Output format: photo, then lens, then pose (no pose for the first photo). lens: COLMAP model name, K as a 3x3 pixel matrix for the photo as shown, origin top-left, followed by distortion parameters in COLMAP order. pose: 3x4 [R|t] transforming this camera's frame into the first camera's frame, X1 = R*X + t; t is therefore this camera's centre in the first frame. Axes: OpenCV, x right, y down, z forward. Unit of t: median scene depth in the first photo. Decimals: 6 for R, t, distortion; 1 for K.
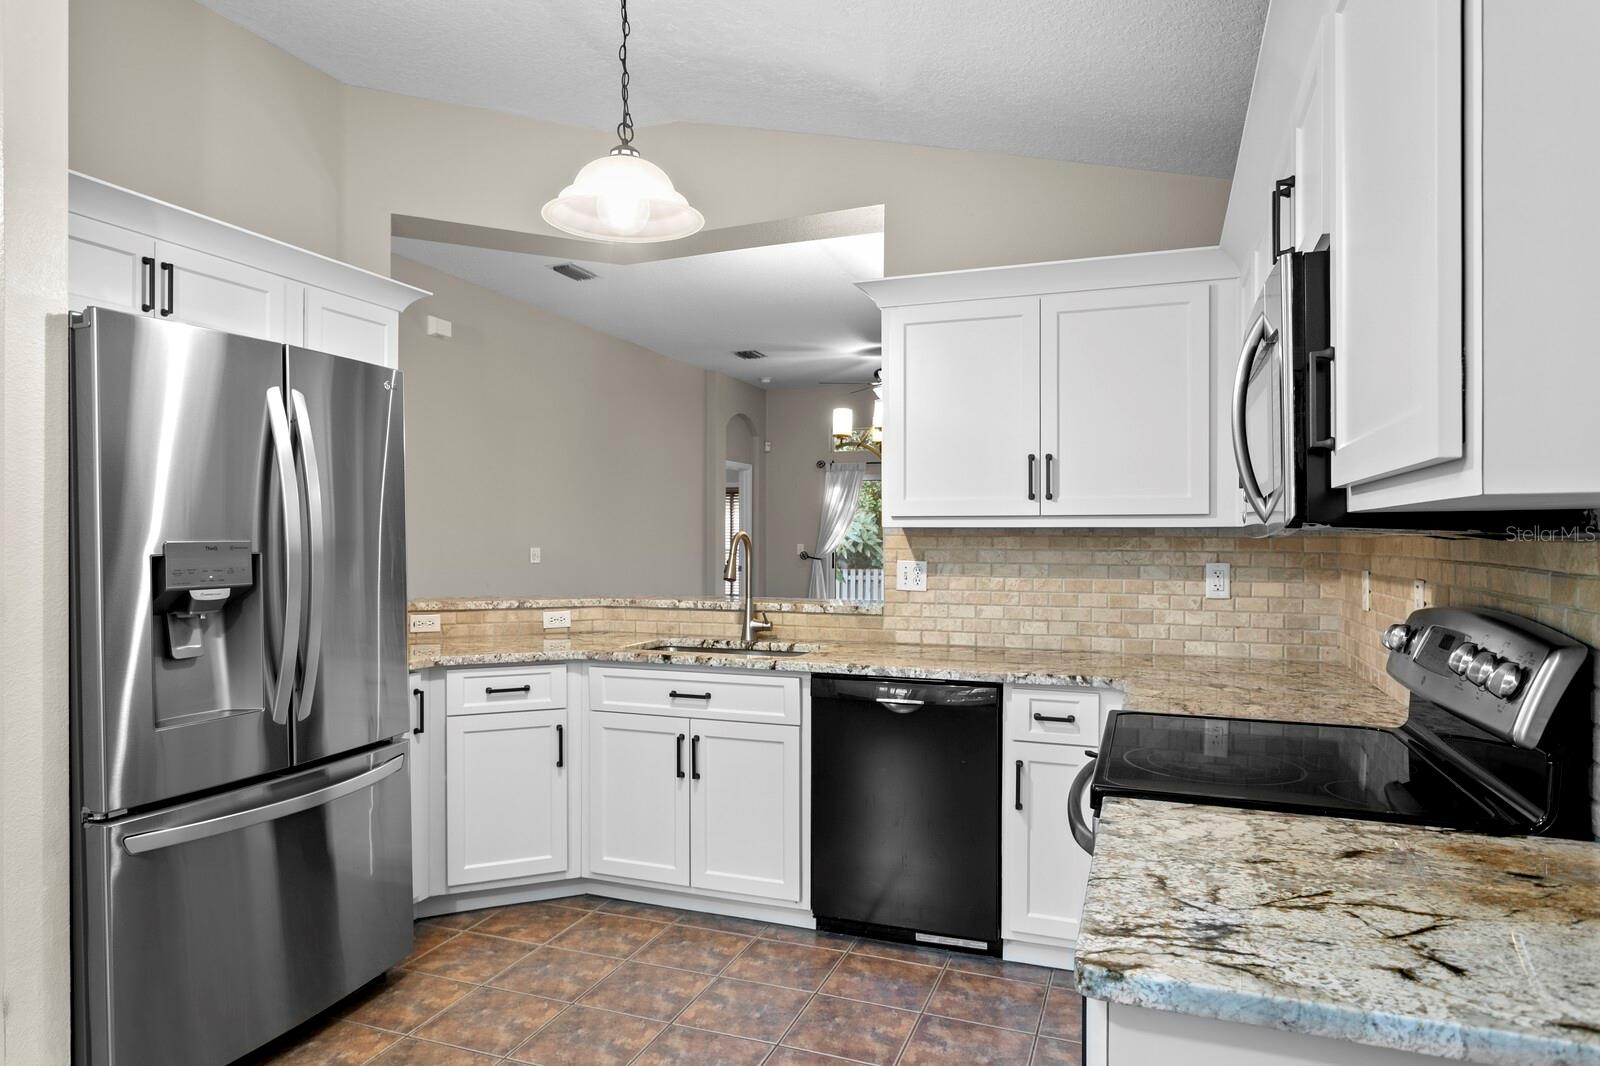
lens RADIAL K [[973.9, 0, 757.7], [0, 973.9, 532.6], [0, 0, 1]] dist [-0.007725, 0.001192]
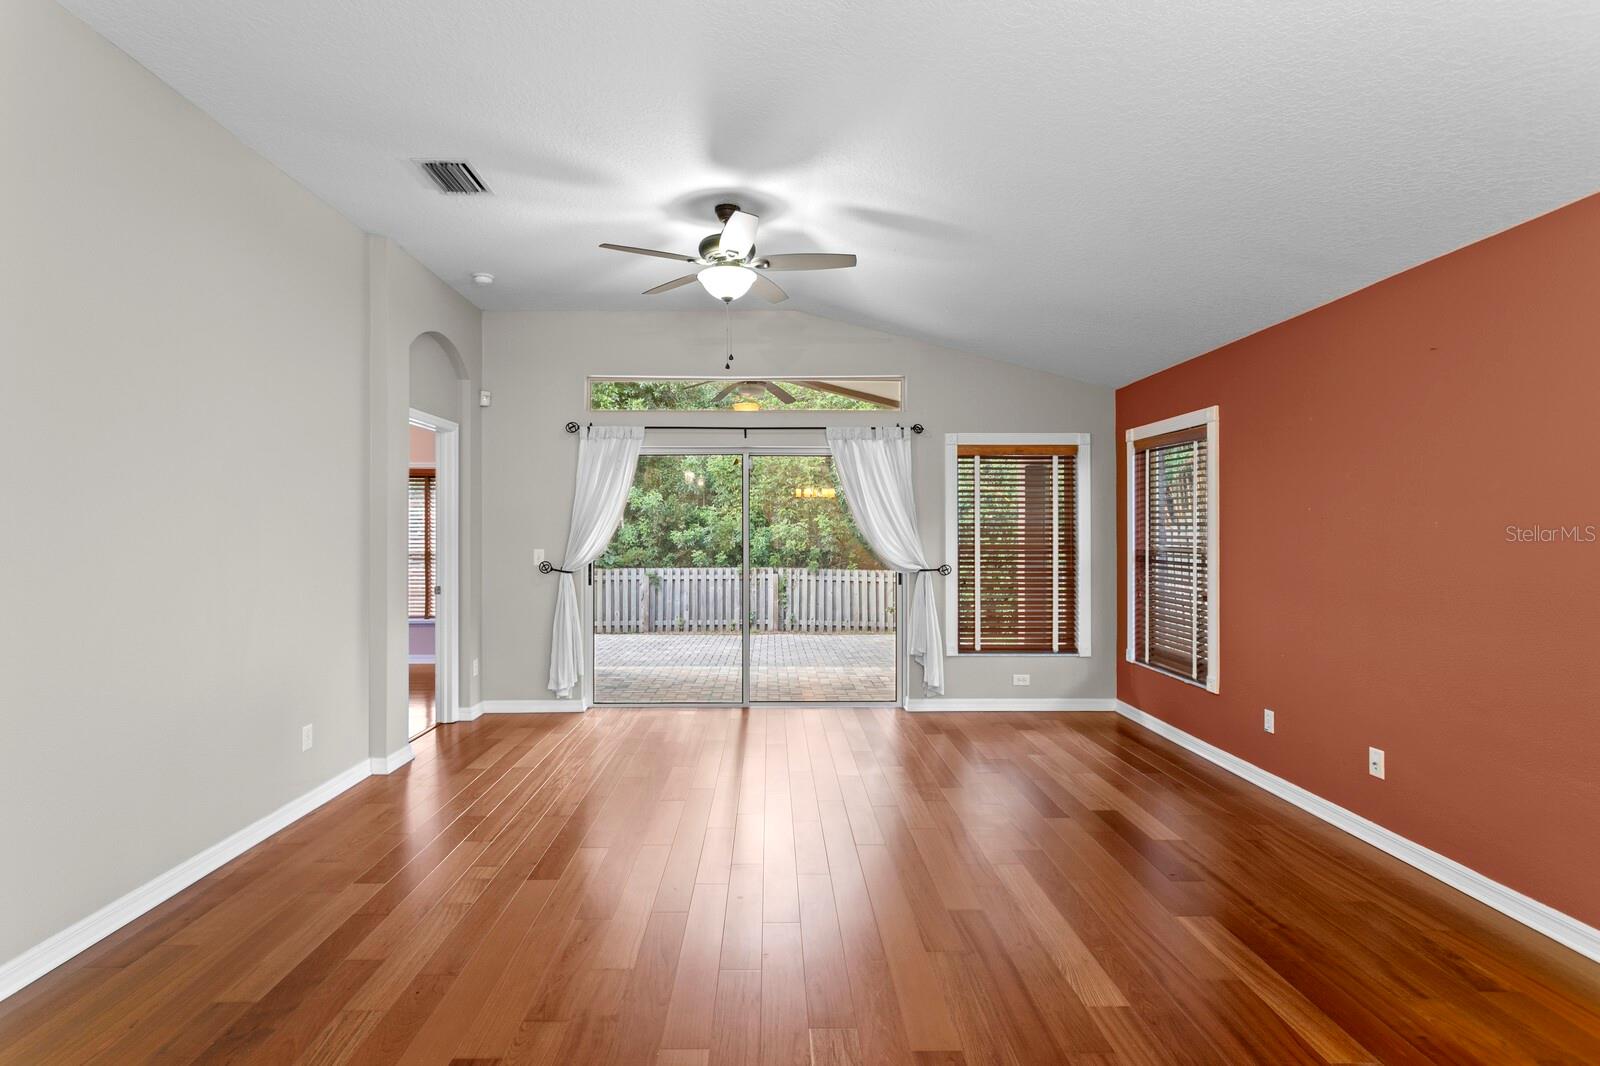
lens RADIAL K [[760.2, 0, 774.6], [0, 760.2, 526.6], [0, 0, 1]] dist [0.002991, 0.002228]
pose [[0.923831, -0.001255, 0.382798, -0.018157], [0.001998, 0.999997, -0.001543, -0.007677], [-0.382794, 0.002190, 0.923831, 1.603553]]
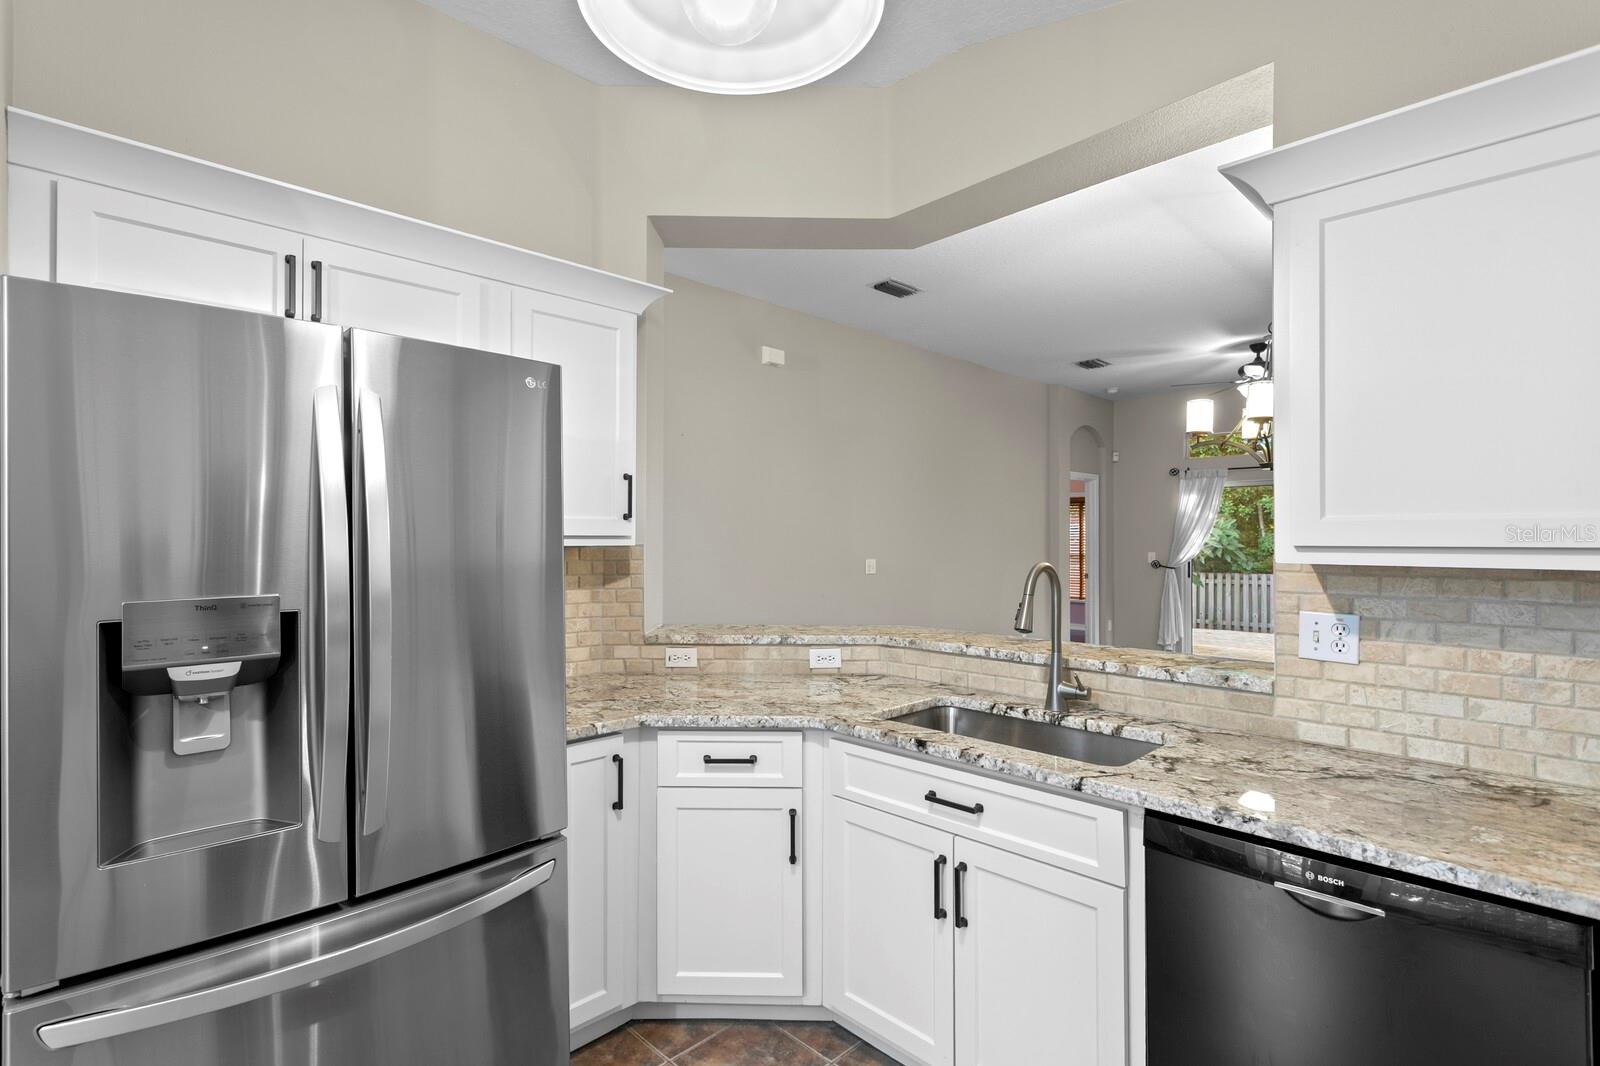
lens RADIAL K [[760.2, 0, 775.5], [0, 760.2, 534.1], [0, 0, 1]] dist [0.002991, 0.002228]
pose [[0.912625, -0.003786, -0.408780, 0.037224], [0.003435, 0.999993, -0.001592, -0.024602], [0.408783, 0.000048, 0.912631, 0.443659]]
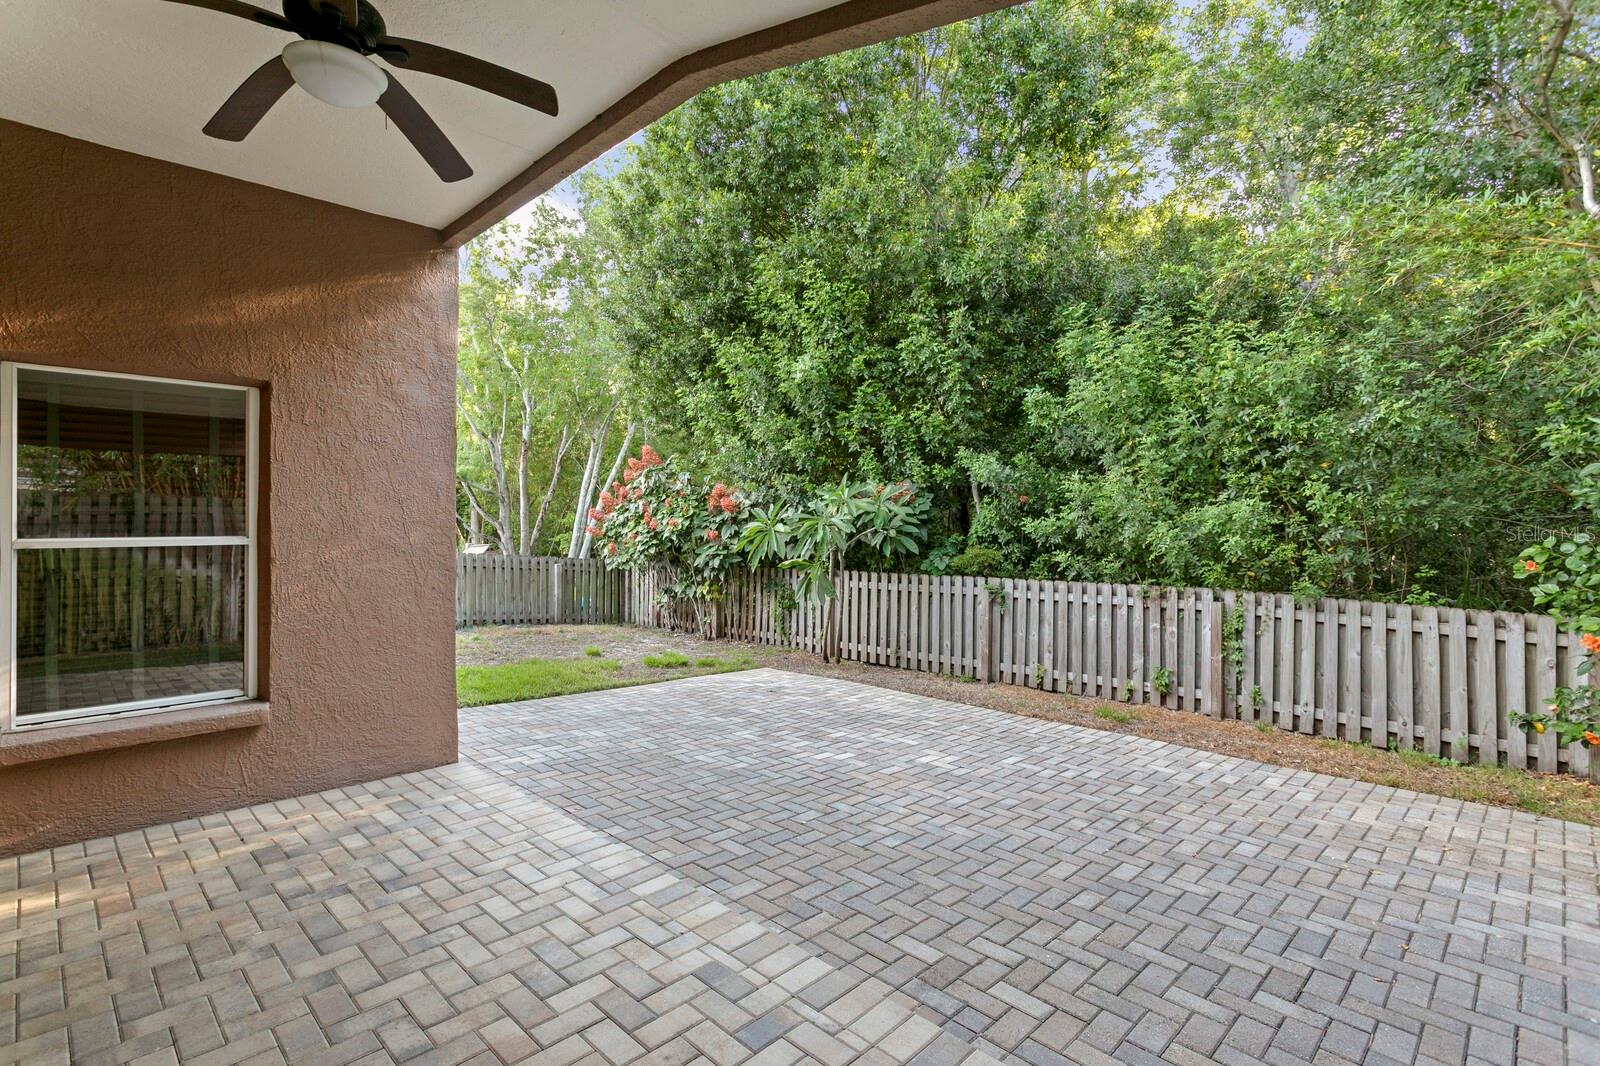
lens RADIAL K [[760.2, 0, 771.2], [0, 760.2, 521.4], [0, 0, 1]] dist [0.002991, 0.002228]
pose [[0.915899, -0.001795, -0.401405, 1.384376], [-0.001161, 0.999974, -0.007122, 0.041298], [0.401407, 0.006989, 0.915873, 3.125568]]
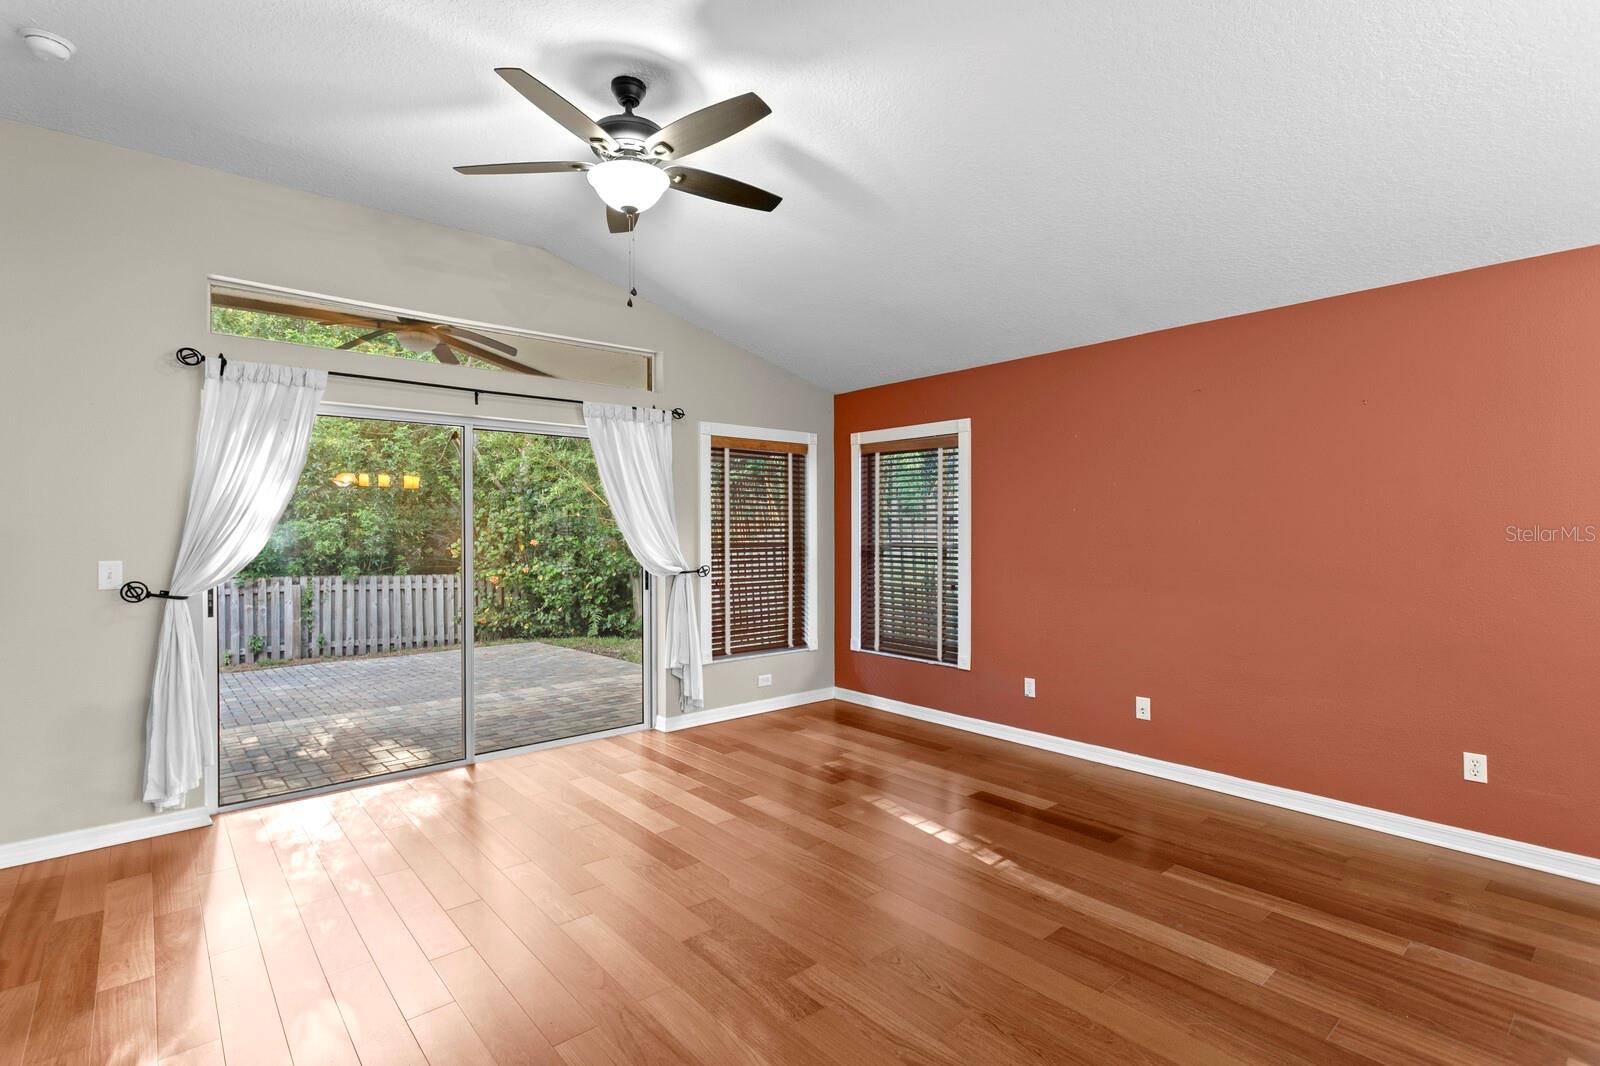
lens RADIAL K [[760.2, 0, 776.2], [0, 760.2, 533.1], [0, 0, 1]] dist [0.002991, 0.002228]
pose [[0.469827, -0.009713, 0.882705, -0.325318], [0.000749, 0.999943, 0.010604, -0.006627], [-0.882758, -0.004320, 0.469808, 2.178589]]
